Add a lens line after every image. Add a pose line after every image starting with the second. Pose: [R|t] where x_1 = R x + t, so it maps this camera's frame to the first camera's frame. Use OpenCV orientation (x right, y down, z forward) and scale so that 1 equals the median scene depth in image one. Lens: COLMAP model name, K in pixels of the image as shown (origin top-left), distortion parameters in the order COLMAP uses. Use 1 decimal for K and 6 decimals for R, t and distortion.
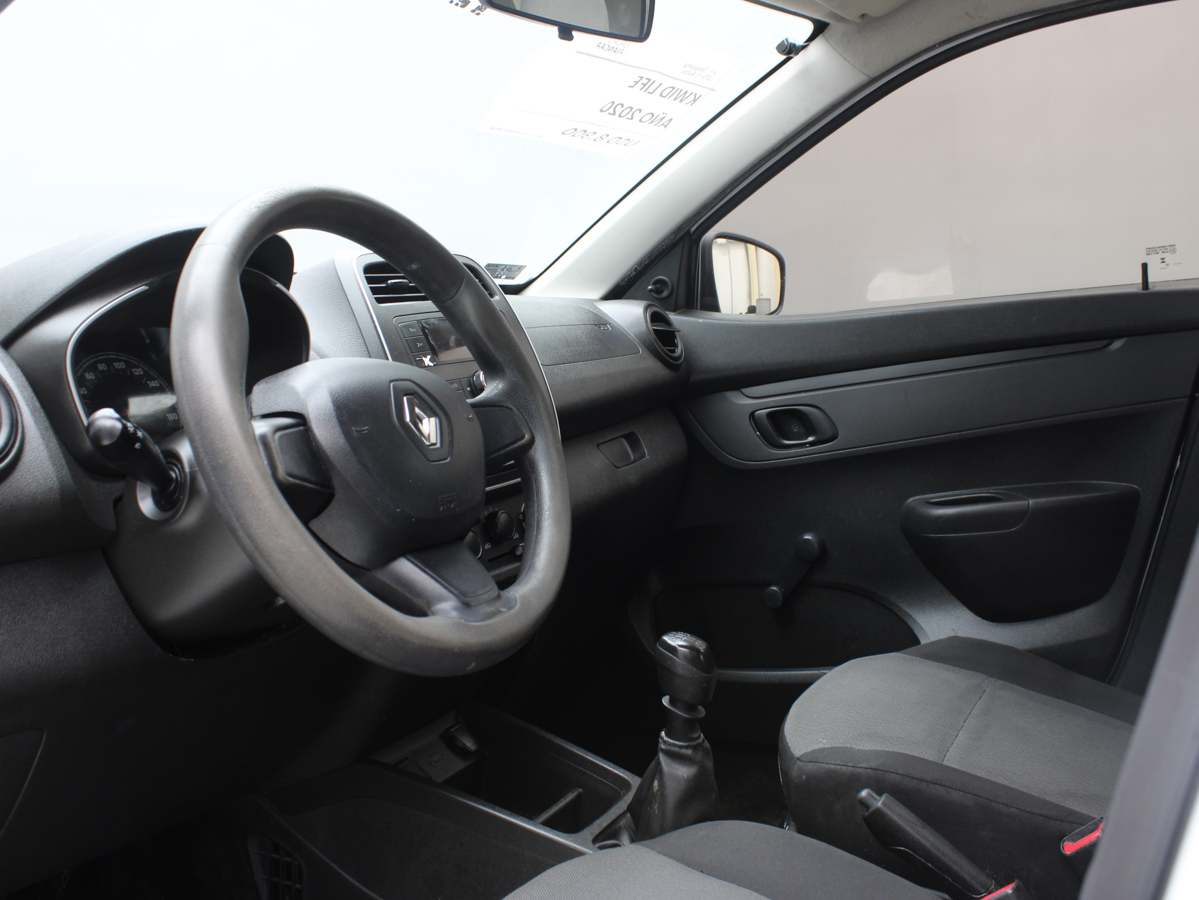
lens RADIAL K [[1187.7, 0, 599.5], [0, 1187.7, 450.0], [0, 0, 1]] dist [-0.152796, 0.021221]
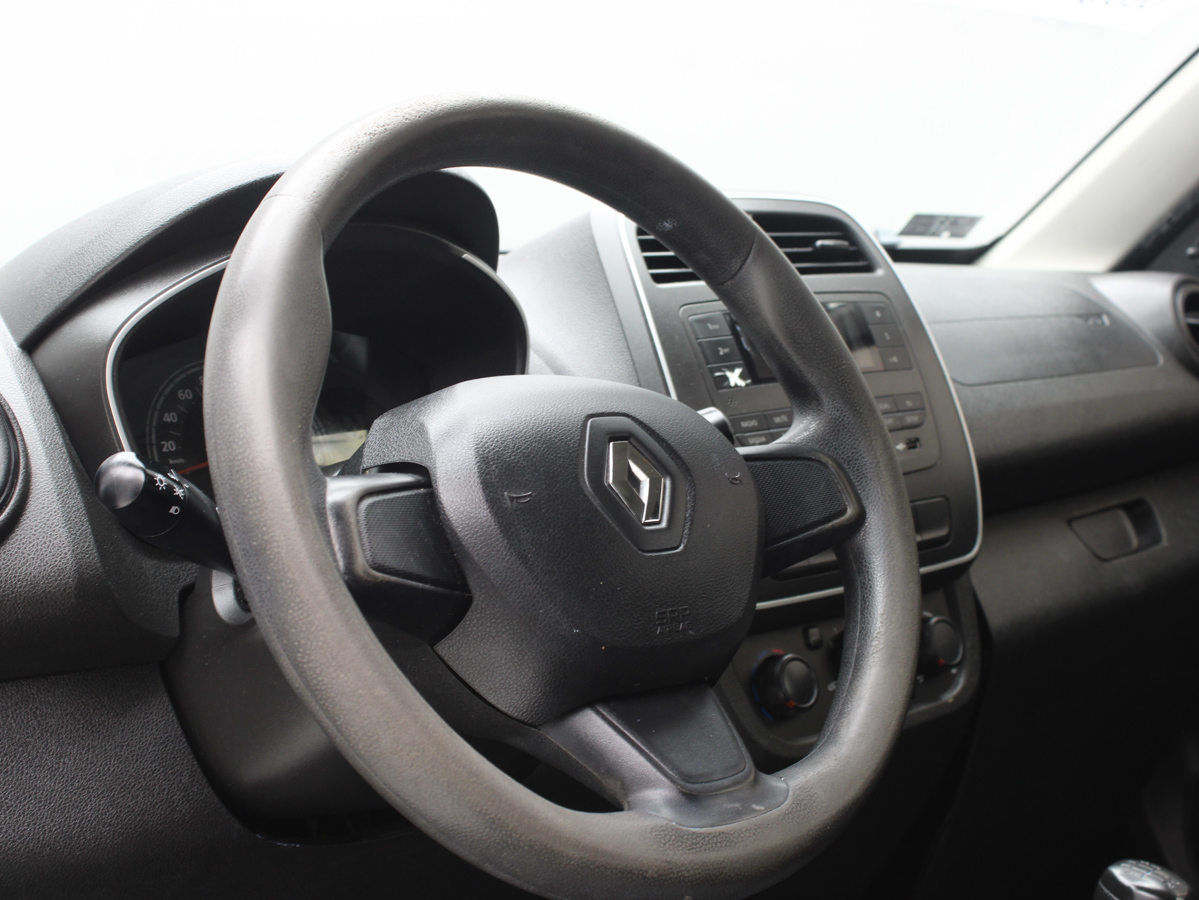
lens RADIAL K [[1851.3, 0, 655.2], [0, 1851.3, 450.0], [0, 0, 1]] dist [-0.060438, 0.018308]
pose [[0.945271, 0.024246, -0.325384, 0.164946], [-0.032674, 0.999257, -0.020462, -0.022318], [0.324646, 0.029973, 0.945361, 0.110695]]
